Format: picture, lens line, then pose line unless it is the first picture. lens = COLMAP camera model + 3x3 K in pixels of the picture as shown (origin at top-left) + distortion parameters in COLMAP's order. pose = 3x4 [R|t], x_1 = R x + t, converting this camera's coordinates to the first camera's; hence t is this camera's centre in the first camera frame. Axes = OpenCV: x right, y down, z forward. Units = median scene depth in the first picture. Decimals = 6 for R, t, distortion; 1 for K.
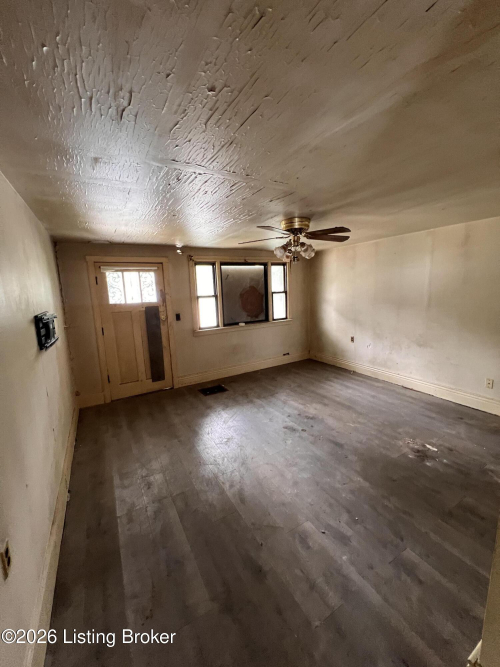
lens RADIAL K [[269.5, 0, 250.5], [0, 269.5, 332.3], [0, 0, 1]] dist [0.005466, -0.000061]
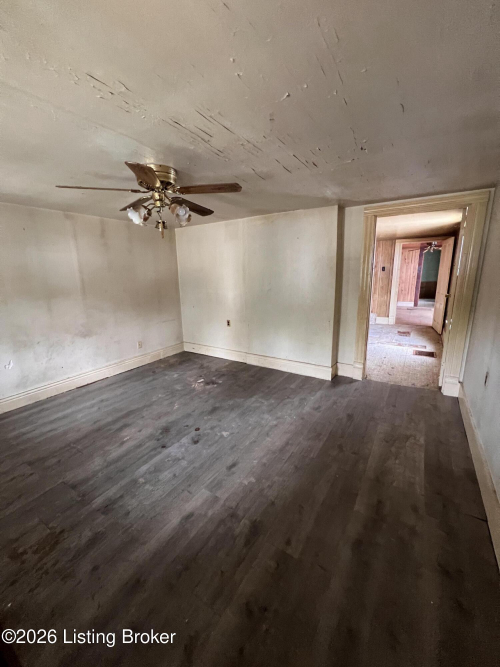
lens RADIAL K [[267.2, 0, 251.0], [0, 267.2, 332.5], [0, 0, 1]] dist [-0.002217, 0.000487]
pose [[-0.463845, -0.155326, 0.872194, -0.518131], [0.180731, 0.947215, 0.264802, -0.119534], [-0.867286, 0.280459, -0.411288, 0.965865]]
